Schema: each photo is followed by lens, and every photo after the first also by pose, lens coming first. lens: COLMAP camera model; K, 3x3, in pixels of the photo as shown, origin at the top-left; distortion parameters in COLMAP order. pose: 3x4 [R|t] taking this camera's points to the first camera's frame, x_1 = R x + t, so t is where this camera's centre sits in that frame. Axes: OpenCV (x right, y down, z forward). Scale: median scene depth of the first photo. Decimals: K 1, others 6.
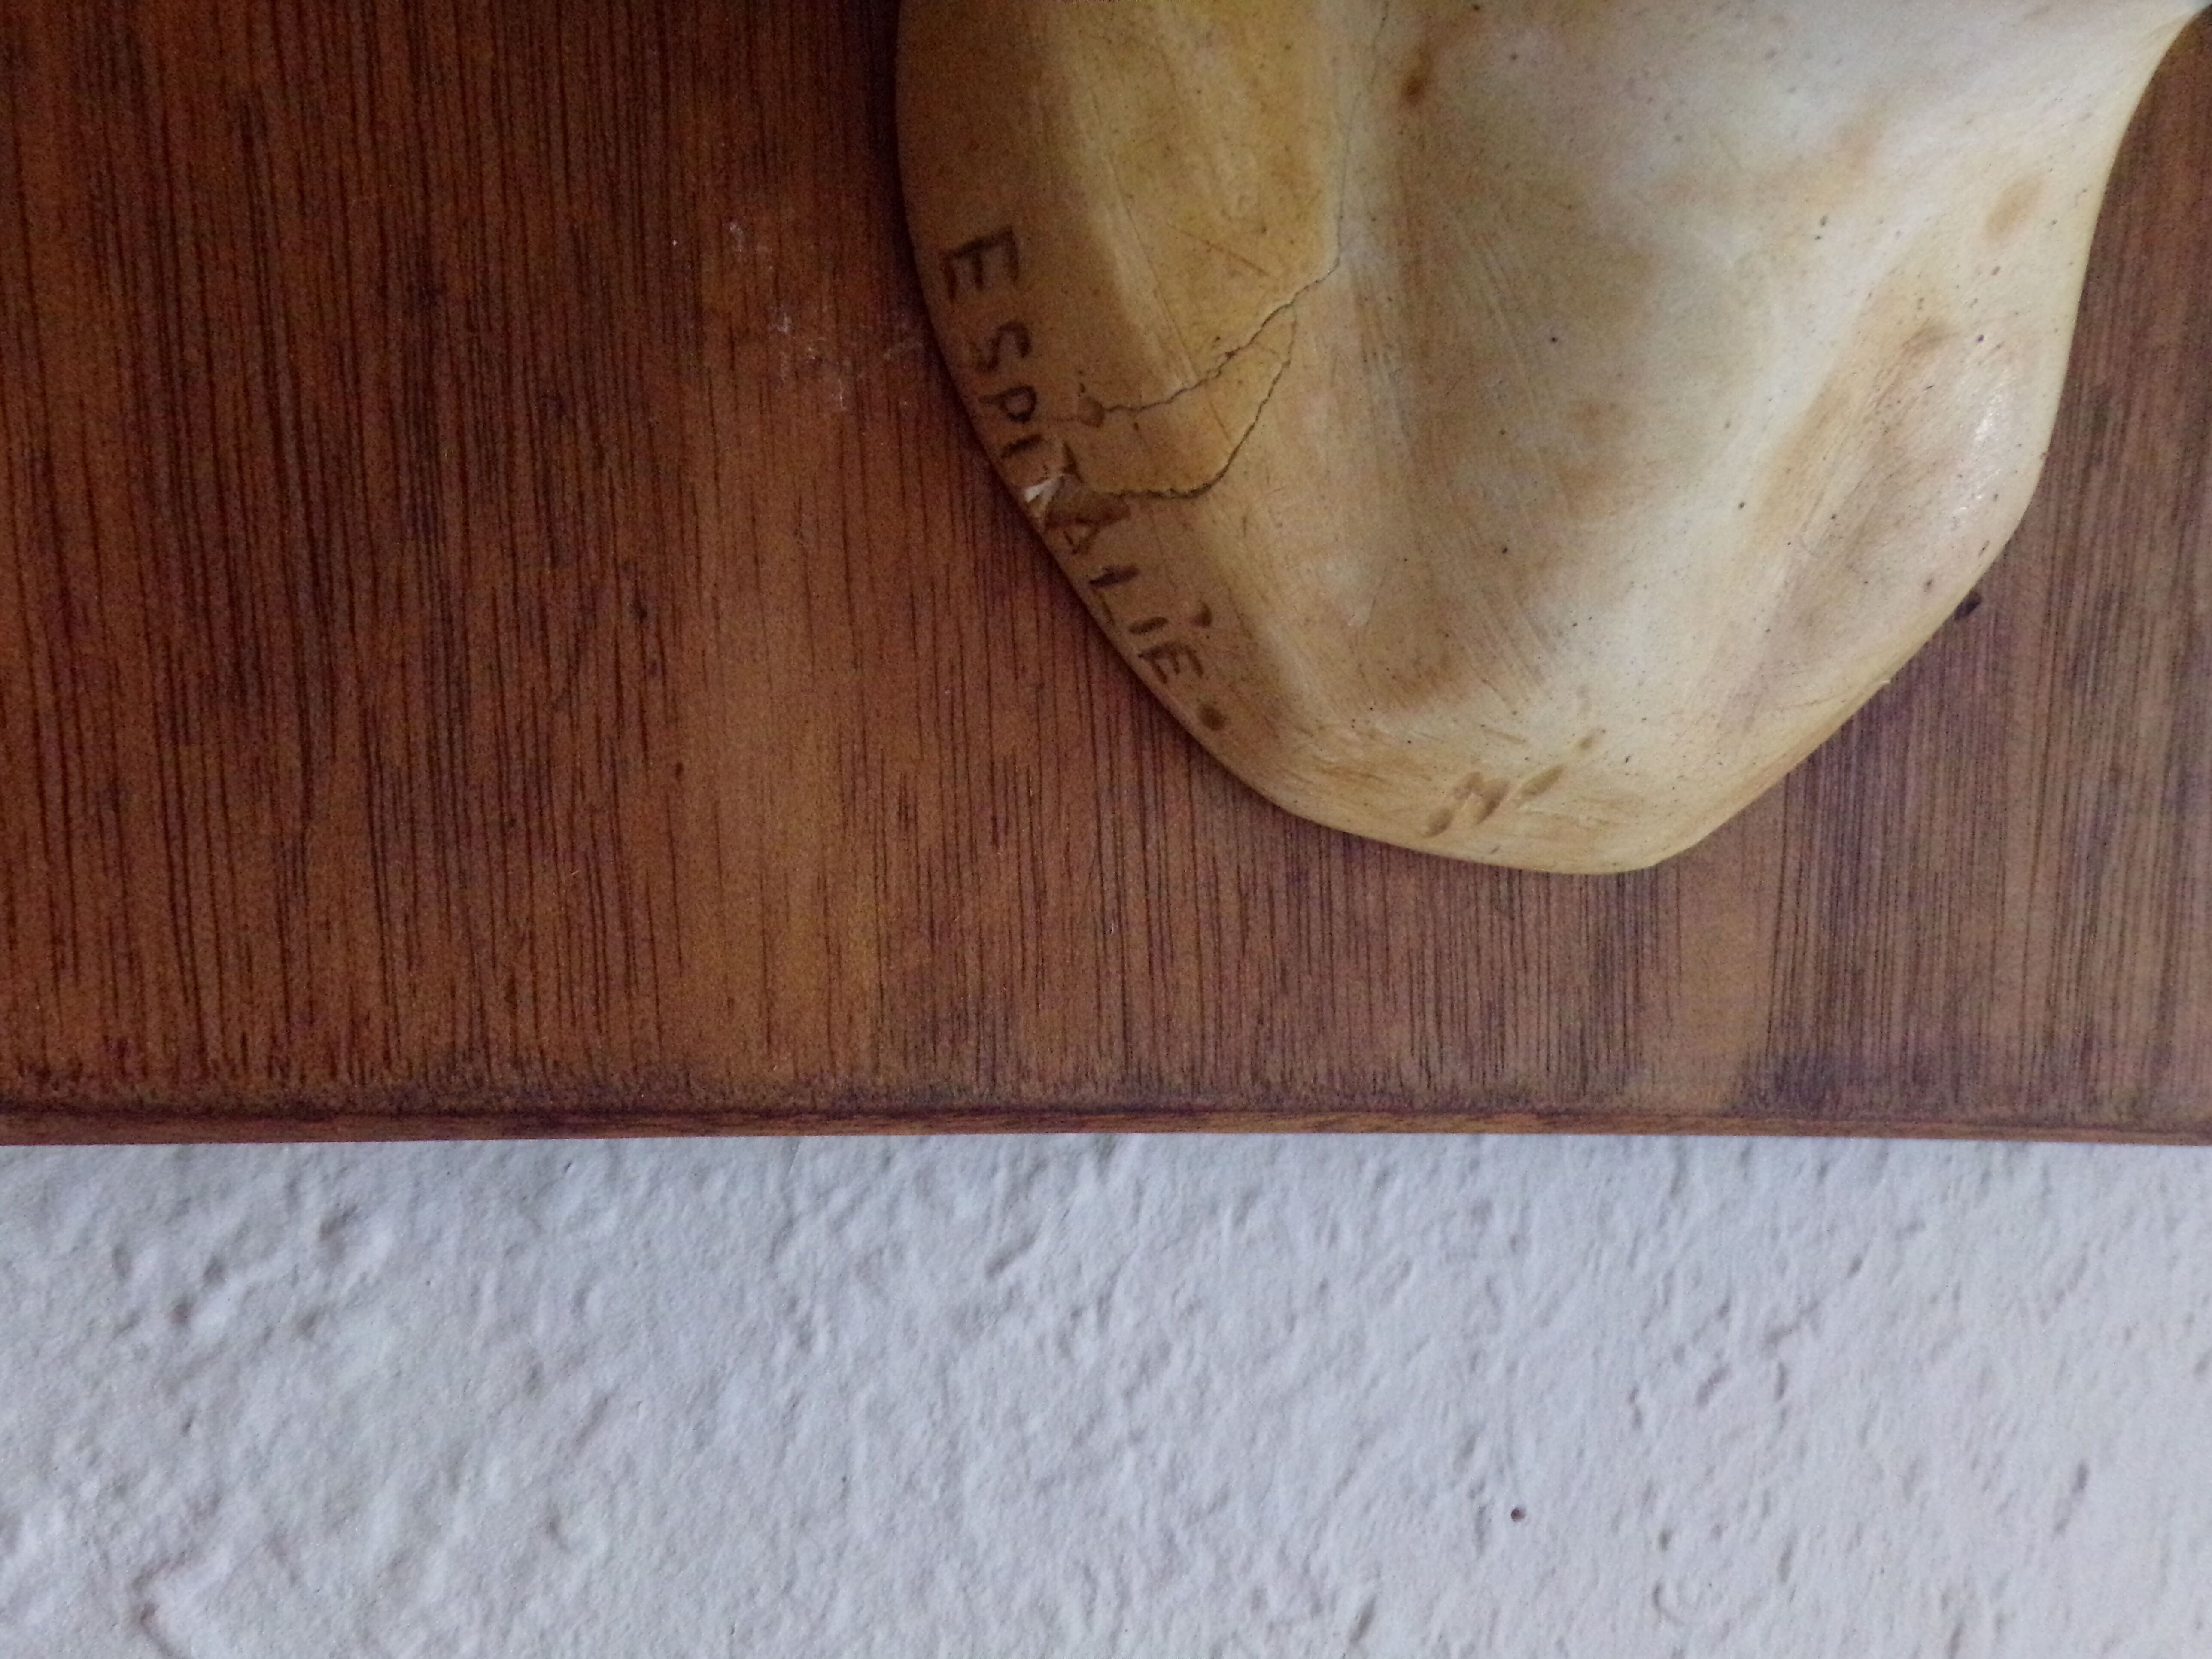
lens RADIAL K [[1512.8, 0, 1106.0], [0, 1512.8, 829.5], [0, 0, 1]] dist [0.000321, 0.056611]
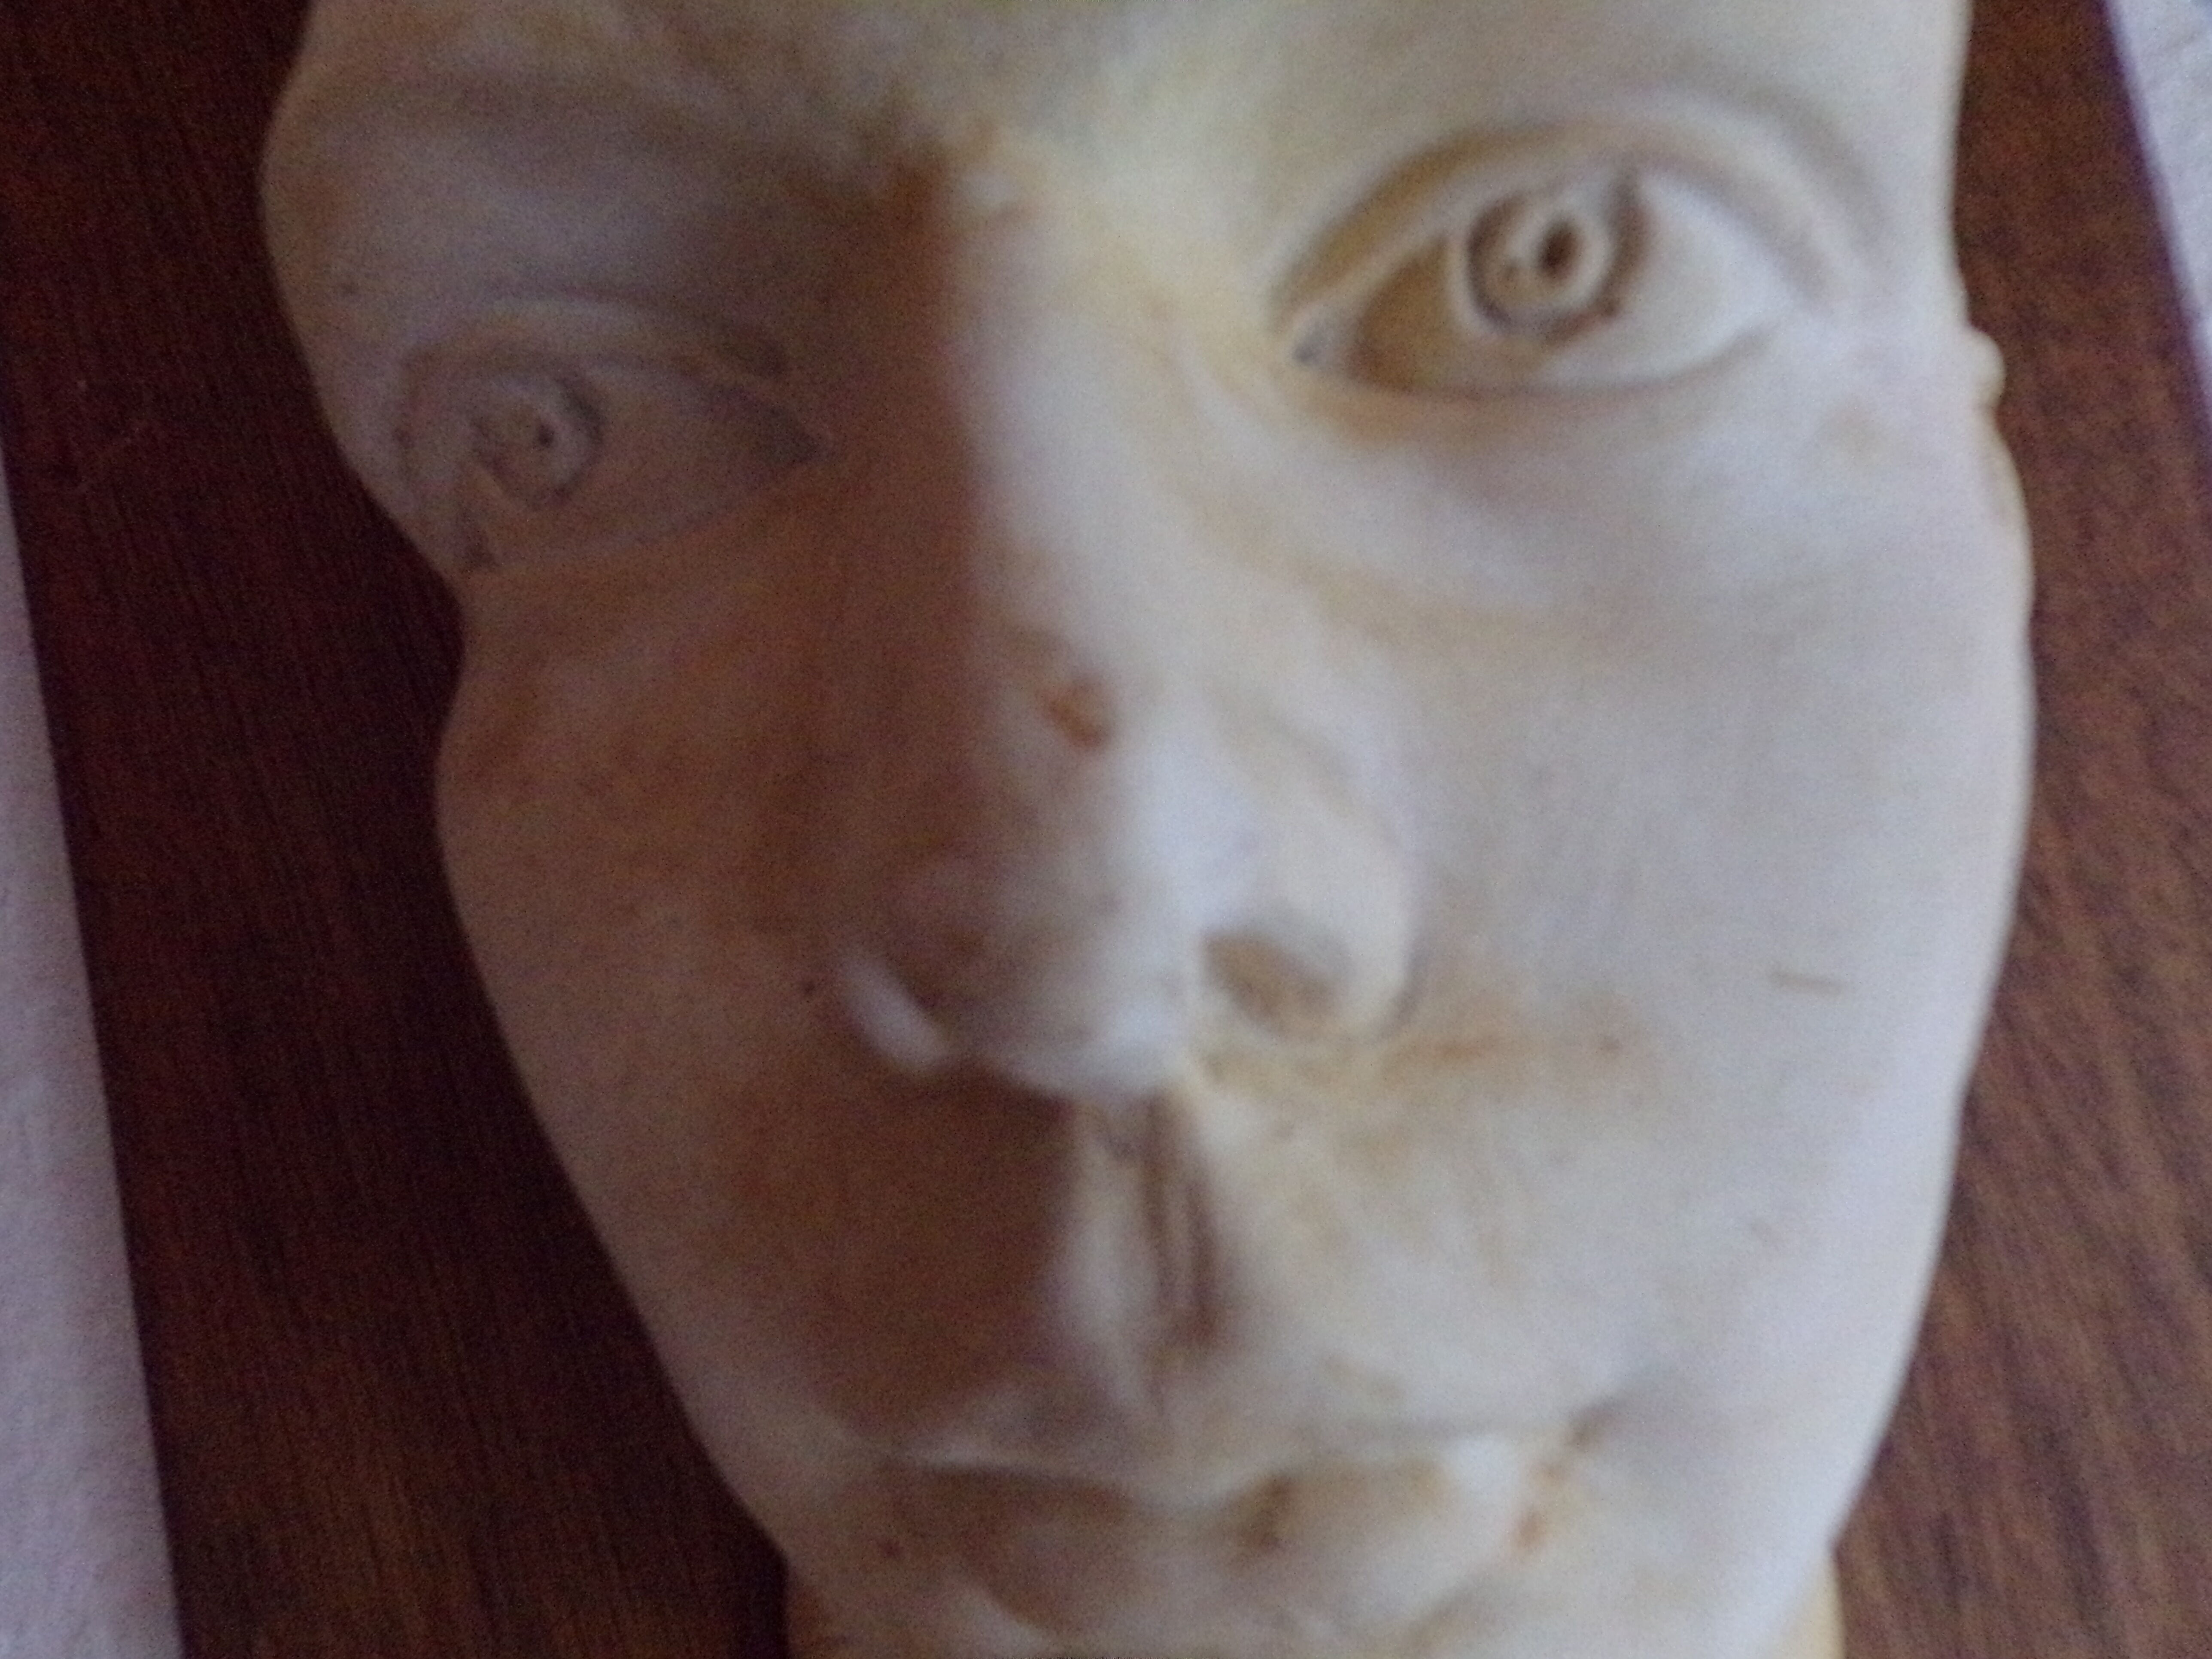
lens RADIAL K [[1553.0, 0, 1069.1], [0, 1553.0, 833.7], [0, 0, 1]] dist [0.001156, 0.001012]
pose [[0.899742, -0.287581, -0.328269, 0.770909], [0.257593, 0.957130, -0.132469, -0.986162], [0.352292, 0.034628, 0.935249, -0.321283]]
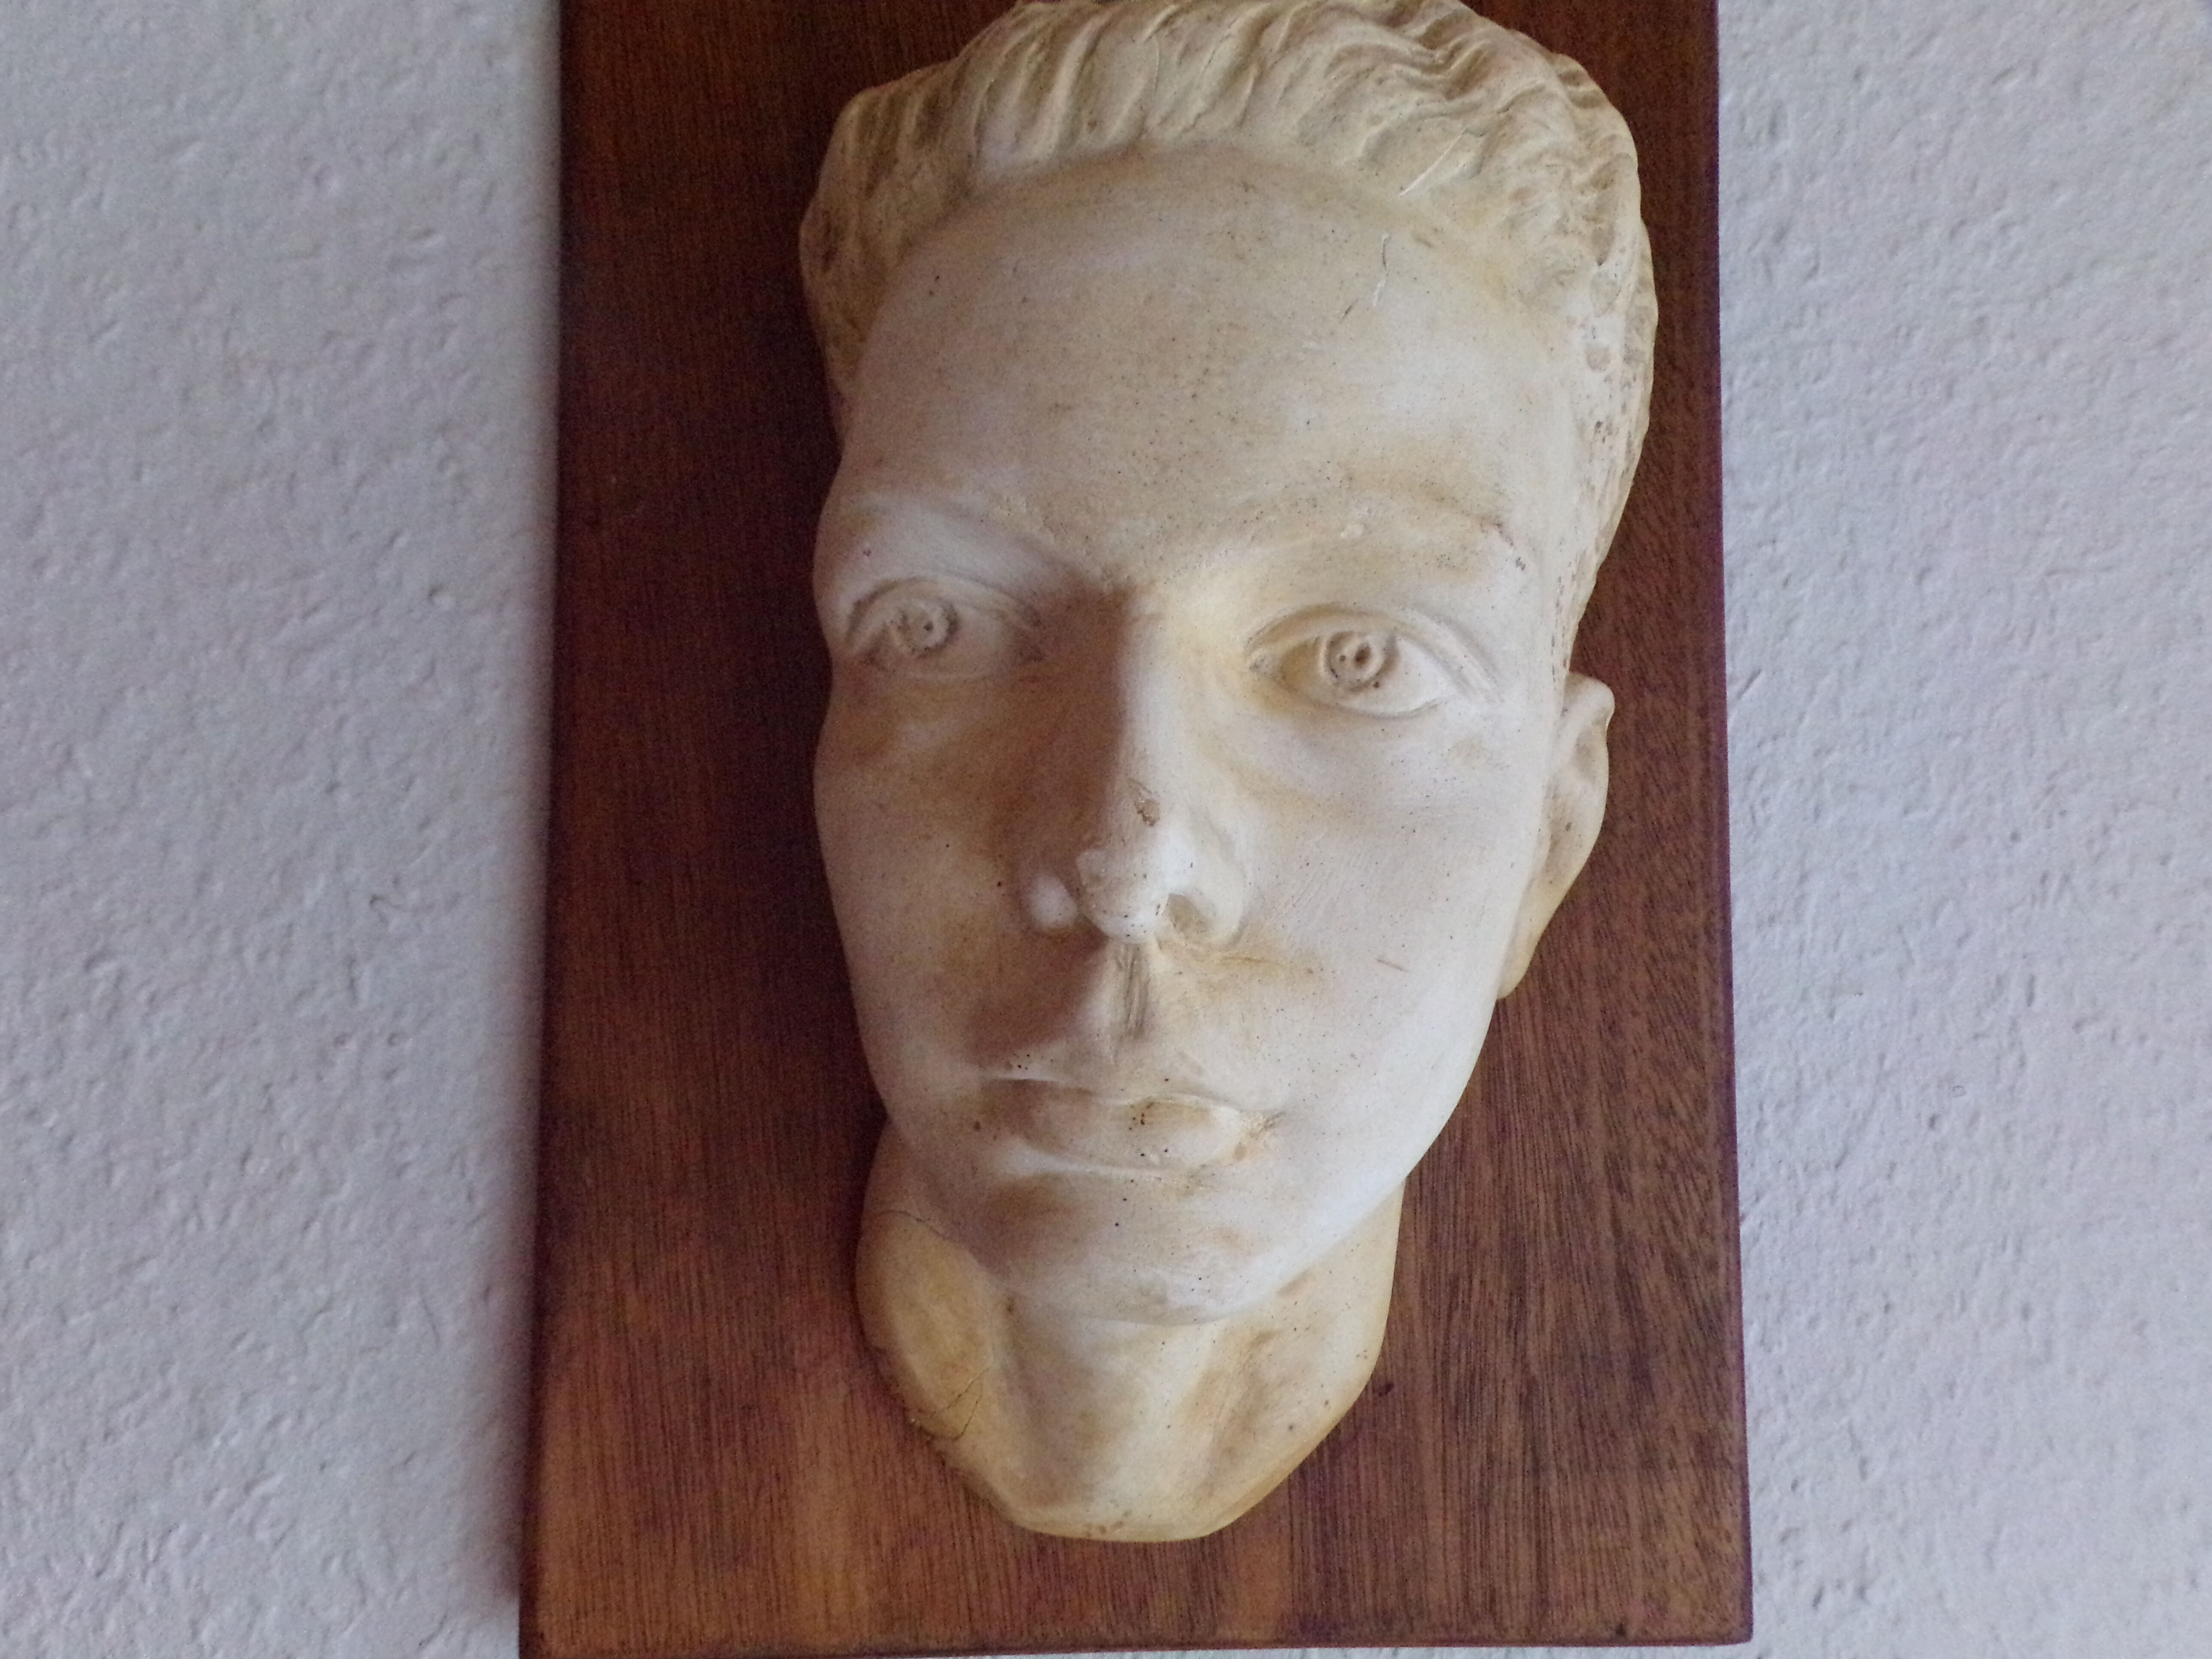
lens RADIAL K [[1512.8, 0, 1106.0], [0, 1512.8, 829.5], [0, 0, 1]] dist [0.000321, 0.056611]
pose [[0.962465, -0.083494, -0.258244, 1.008670], [0.056191, 0.992189, -0.111368, -0.891250], [0.265525, 0.092677, 0.959639, -1.521226]]
